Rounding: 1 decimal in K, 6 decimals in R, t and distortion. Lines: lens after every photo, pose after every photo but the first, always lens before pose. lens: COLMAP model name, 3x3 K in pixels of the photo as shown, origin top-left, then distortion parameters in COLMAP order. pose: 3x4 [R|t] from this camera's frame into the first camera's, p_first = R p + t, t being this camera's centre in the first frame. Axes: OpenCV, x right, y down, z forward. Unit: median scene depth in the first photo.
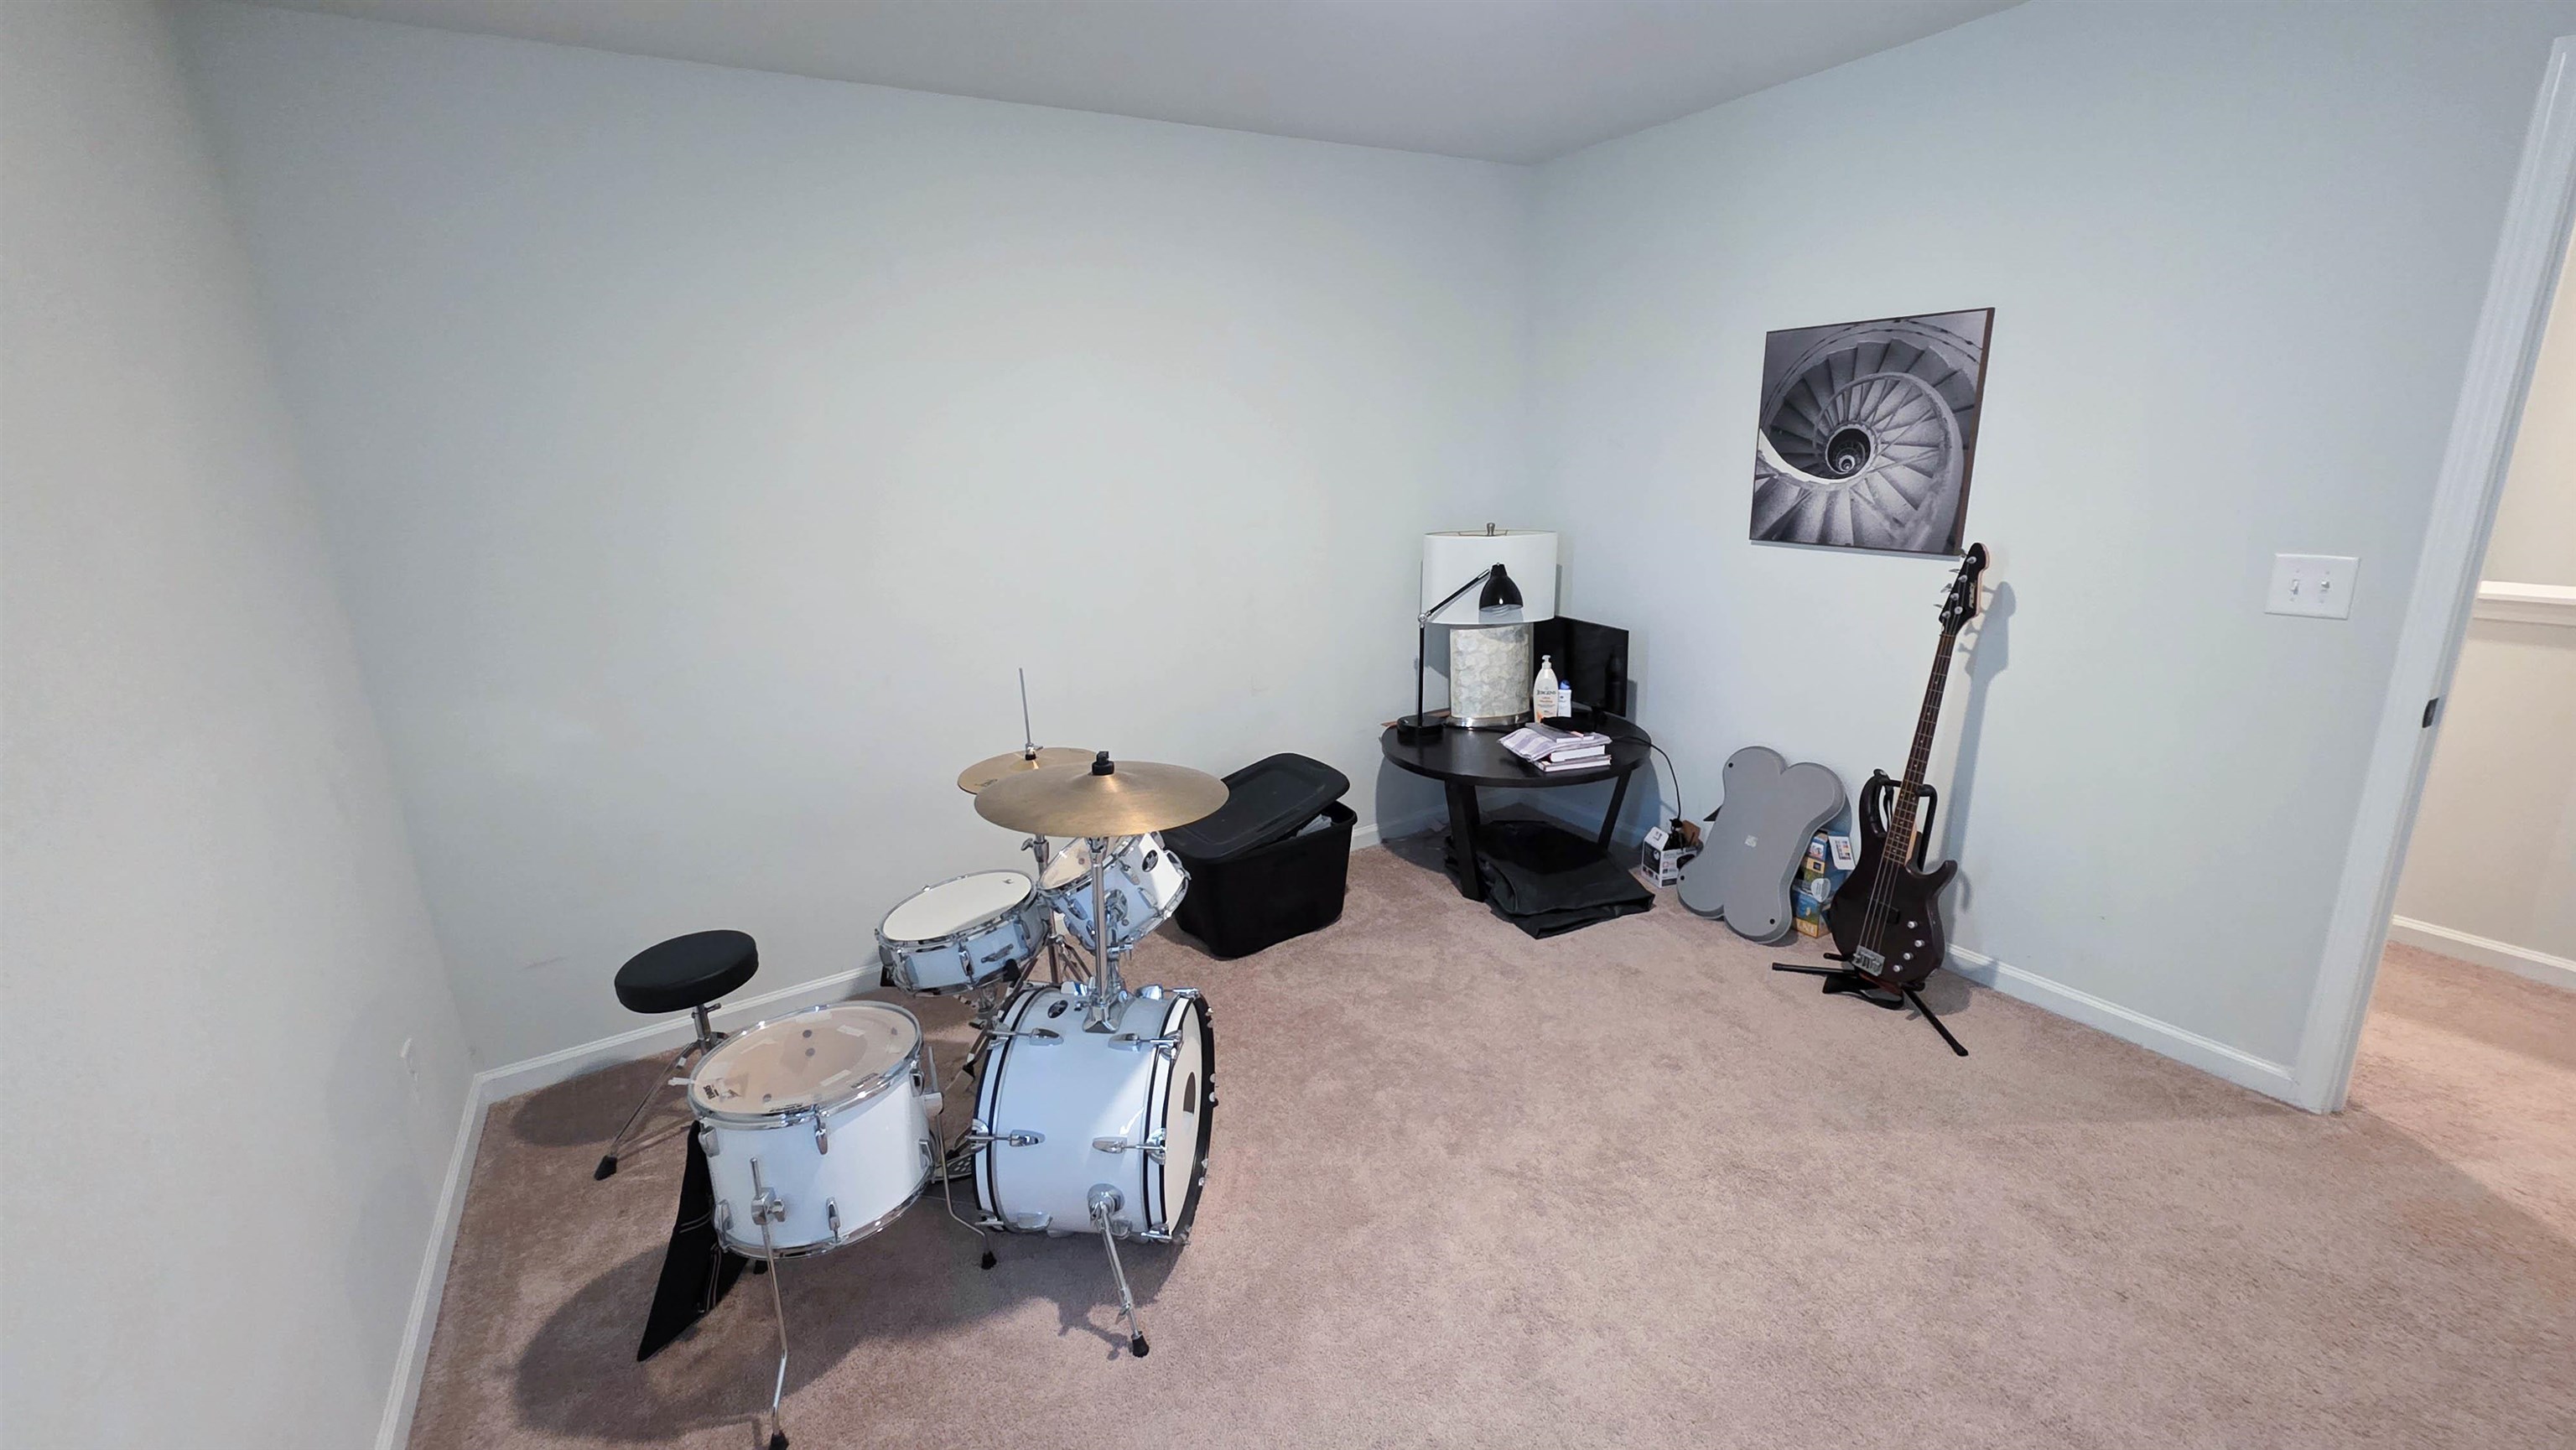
lens RADIAL K [[1032.9, 0, 1286.8], [0, 1032.9, 726.8], [0, 0, 1]] dist [0.003750, 0.000414]
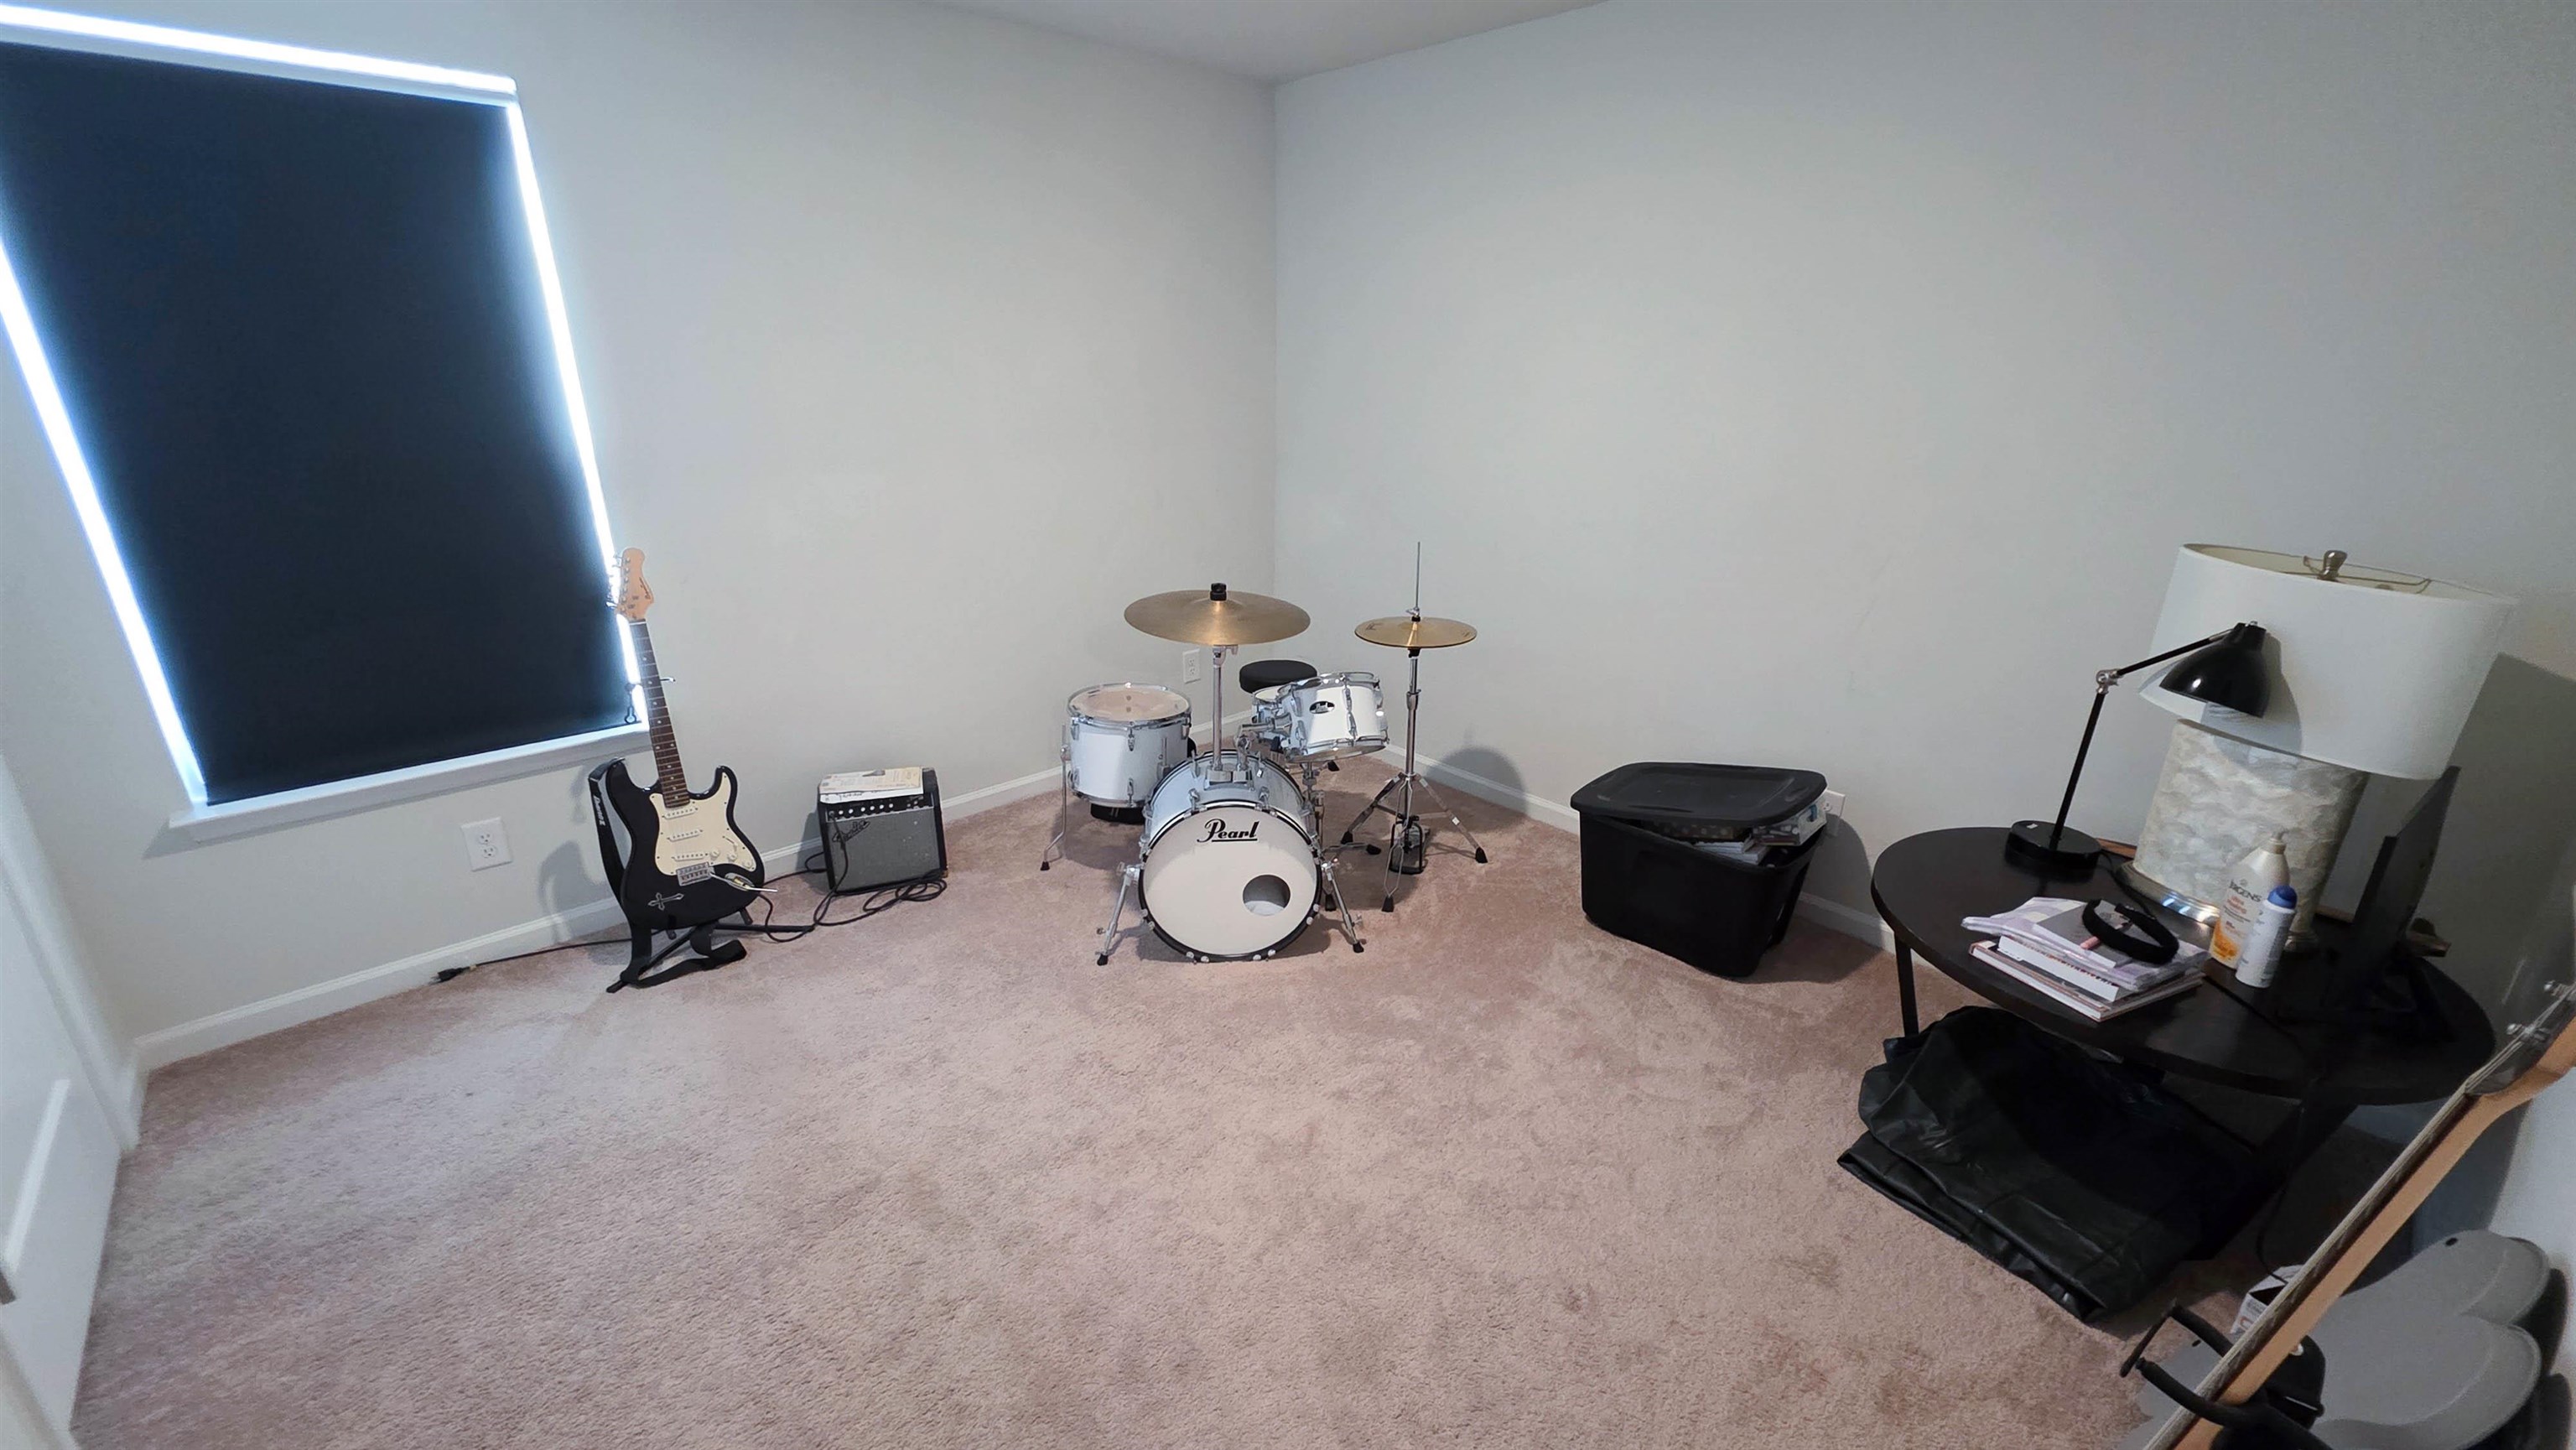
lens RADIAL K [[1032.9, 0, 1285.3], [0, 1032.9, 714.1], [0, 0, 1]] dist [0.003750, 0.000414]
pose [[0.197805, 0.366051, -0.909329, 0.655217], [-0.286095, 0.908828, 0.303615, -0.148281], [0.937562, 0.200098, 0.284496, 0.427336]]
